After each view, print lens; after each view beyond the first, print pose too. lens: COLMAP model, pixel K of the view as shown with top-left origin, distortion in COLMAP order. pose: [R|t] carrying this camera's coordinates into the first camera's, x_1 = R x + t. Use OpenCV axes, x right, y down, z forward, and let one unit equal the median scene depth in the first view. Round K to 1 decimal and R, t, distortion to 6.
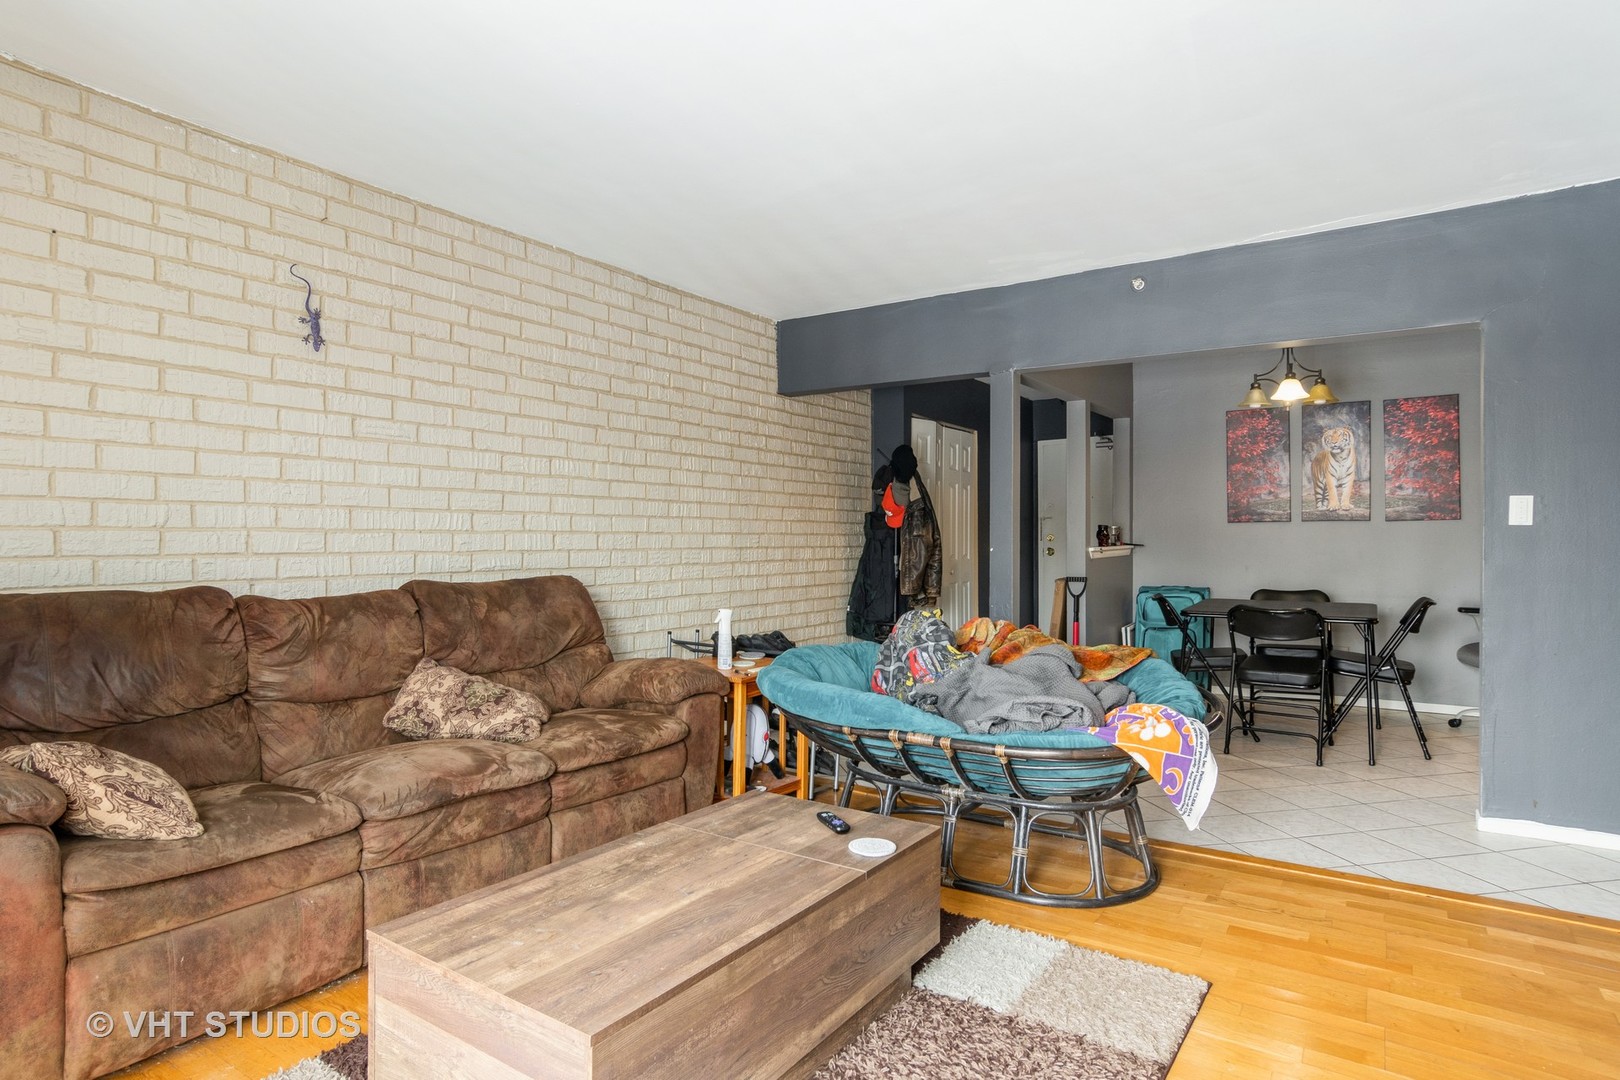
lens RADIAL K [[873.7, 0, 807.9], [0, 873.7, 536.9], [0, 0, 1]] dist [-0.006043, 0.003481]
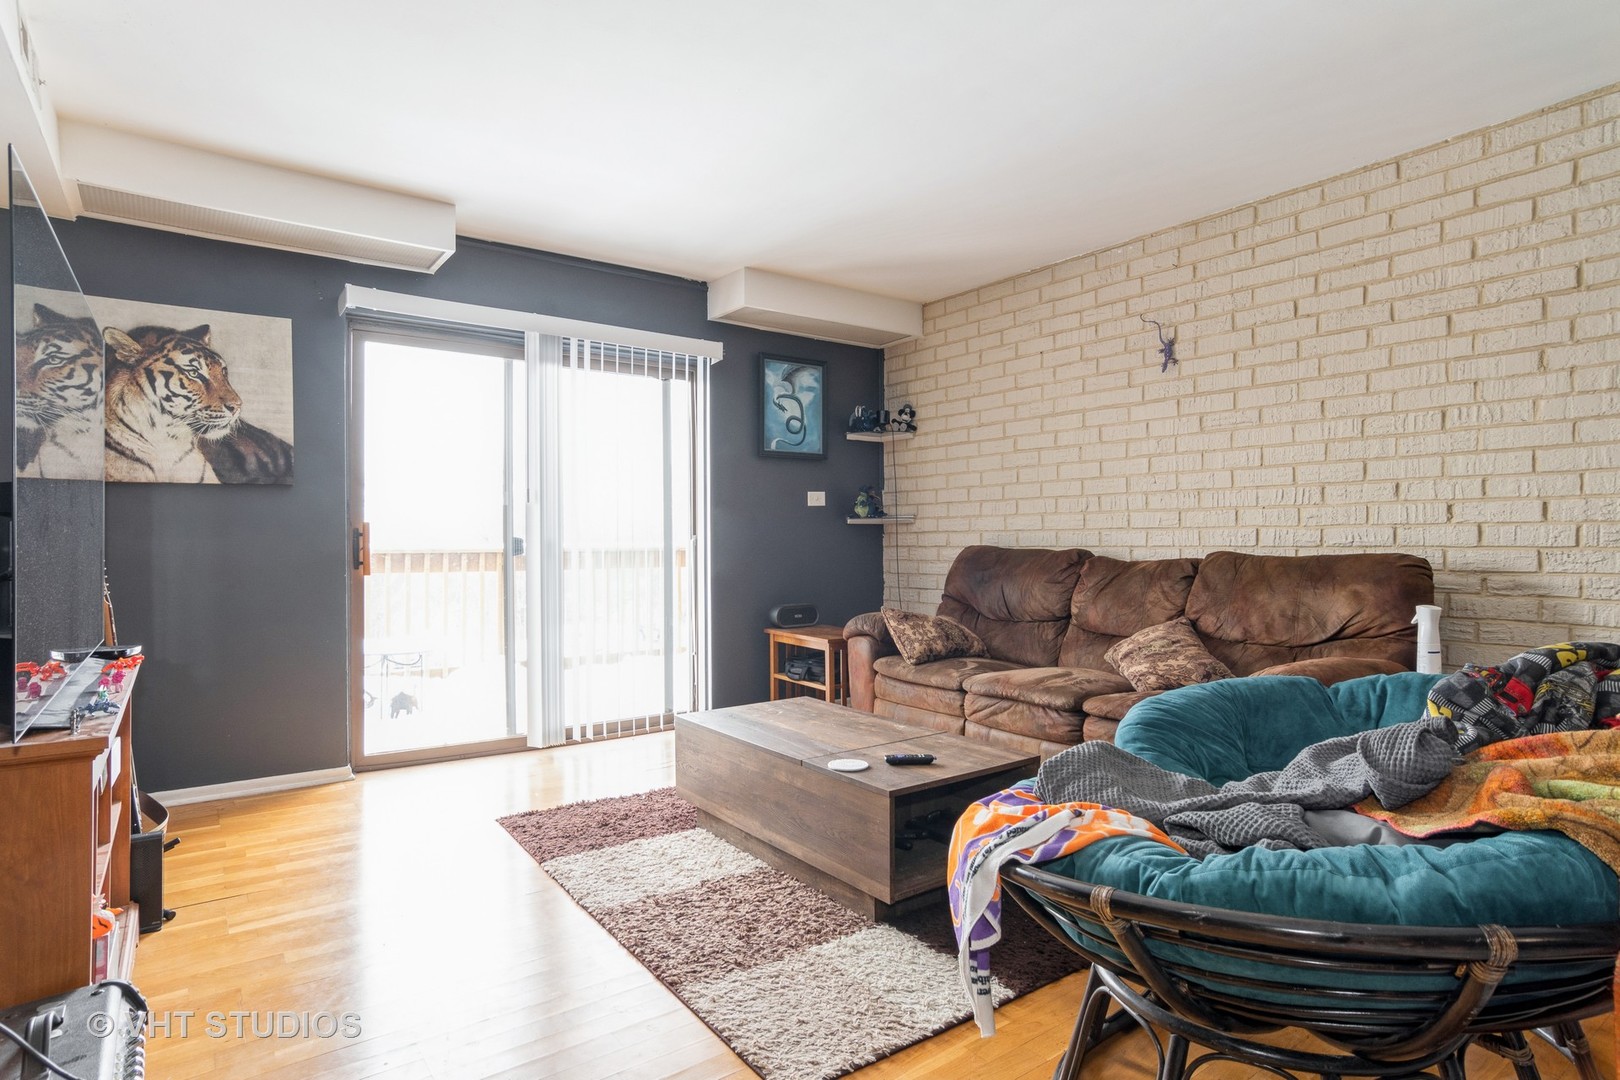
lens RADIAL K [[873.7, 0, 808.8], [0, 873.7, 536.1], [0, 0, 1]] dist [-0.006043, 0.003481]
pose [[-0.323557, 0.000975, -0.946208, 0.815532], [0.011555, 0.999929, -0.002920, 0.028036], [0.946138, -0.011878, -0.323546, 0.889663]]
